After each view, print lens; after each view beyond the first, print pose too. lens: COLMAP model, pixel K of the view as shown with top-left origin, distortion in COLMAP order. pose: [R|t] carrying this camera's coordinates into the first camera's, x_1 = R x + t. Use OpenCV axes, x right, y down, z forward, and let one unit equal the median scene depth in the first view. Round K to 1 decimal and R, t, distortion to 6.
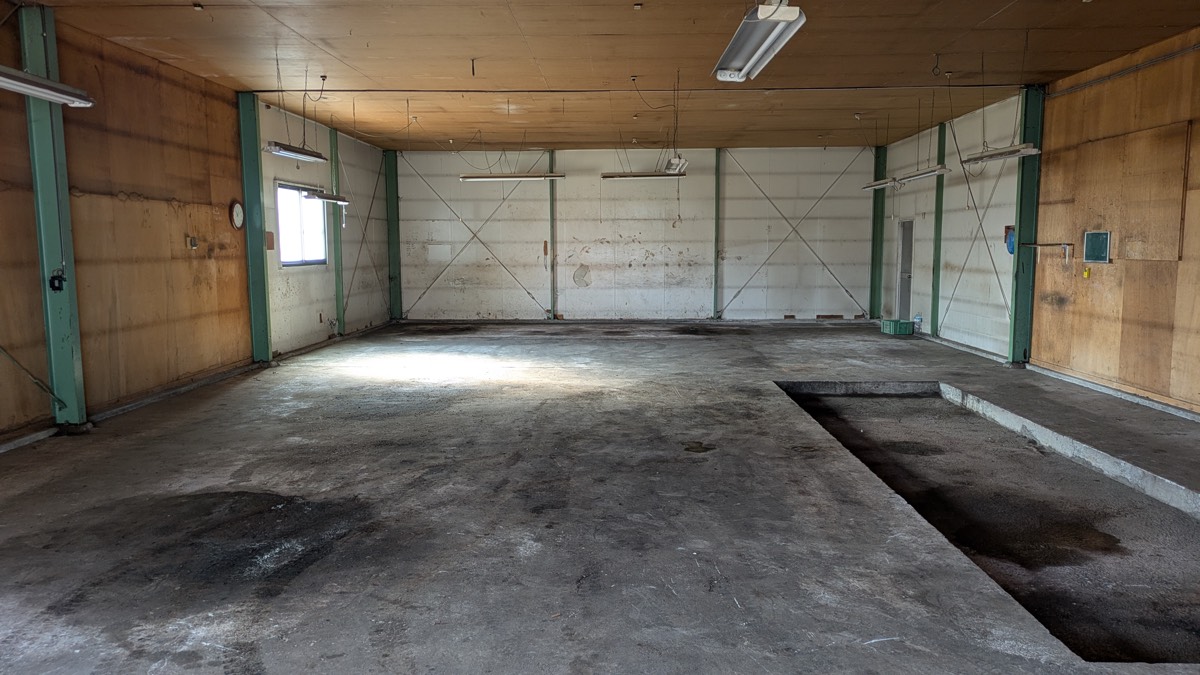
lens RADIAL K [[873.9, 0, 600.3], [0, 873.9, 340.3], [0, 0, 1]] dist [0.002982, -0.003461]
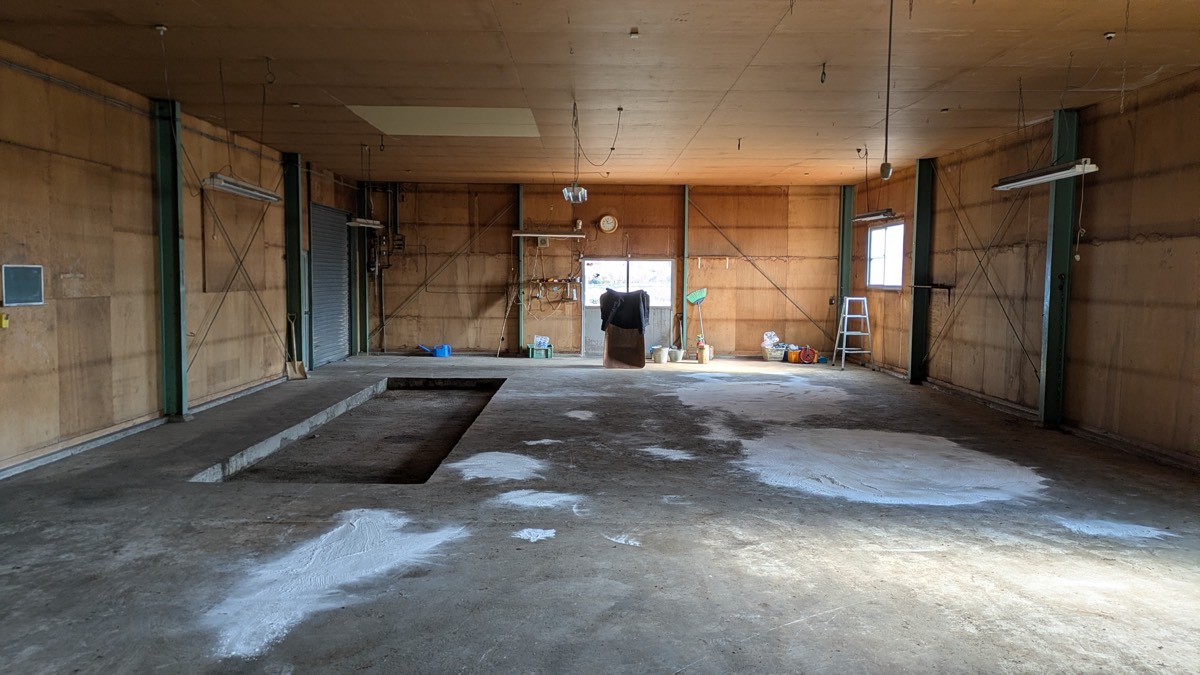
lens RADIAL K [[873.9, 0, 598.8], [0, 873.9, 338.2], [0, 0, 1]] dist [0.002982, -0.003461]
pose [[-0.999591, -0.003926, -0.028317, 0.095060], [-0.009048, 0.983052, 0.183101, -0.225123], [0.027119, 0.183282, -0.982686, 1.939528]]
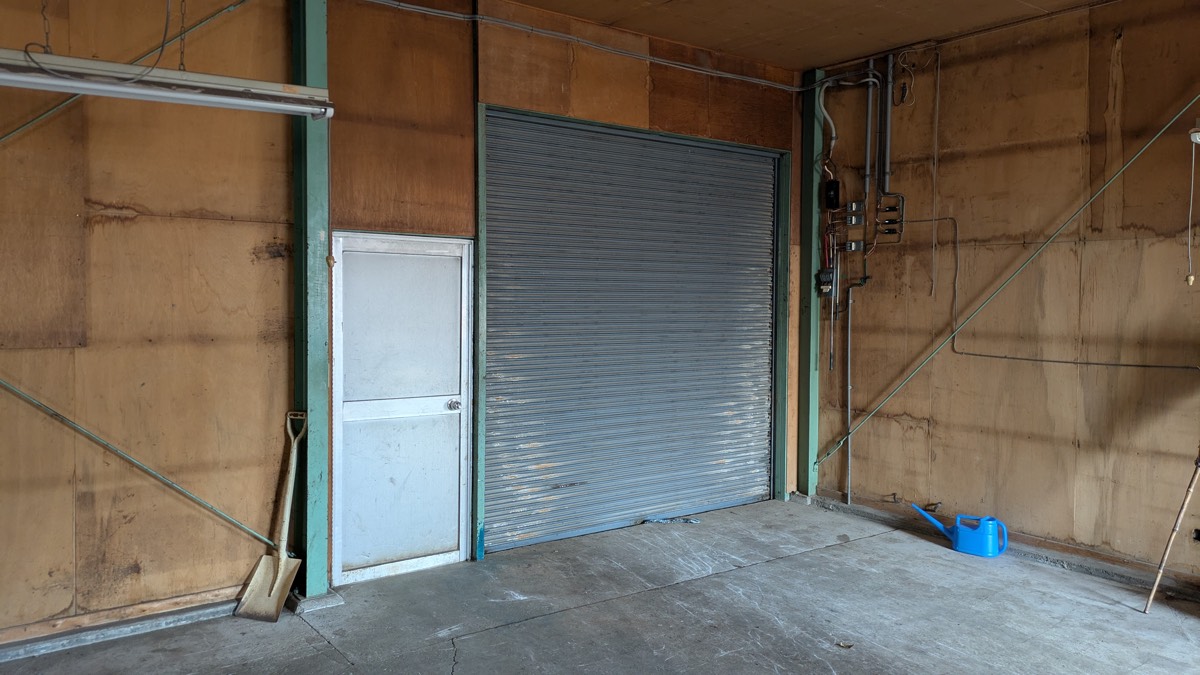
lens RADIAL K [[873.9, 0, 600.6], [0, 873.9, 333.8], [0, 0, 1]] dist [0.002982, -0.003461]
pose [[-0.604835, -0.036910, 0.795495, 0.073456], [0.083611, 0.990461, 0.109527, -0.148285], [-0.791950, 0.132758, -0.595979, 1.250470]]
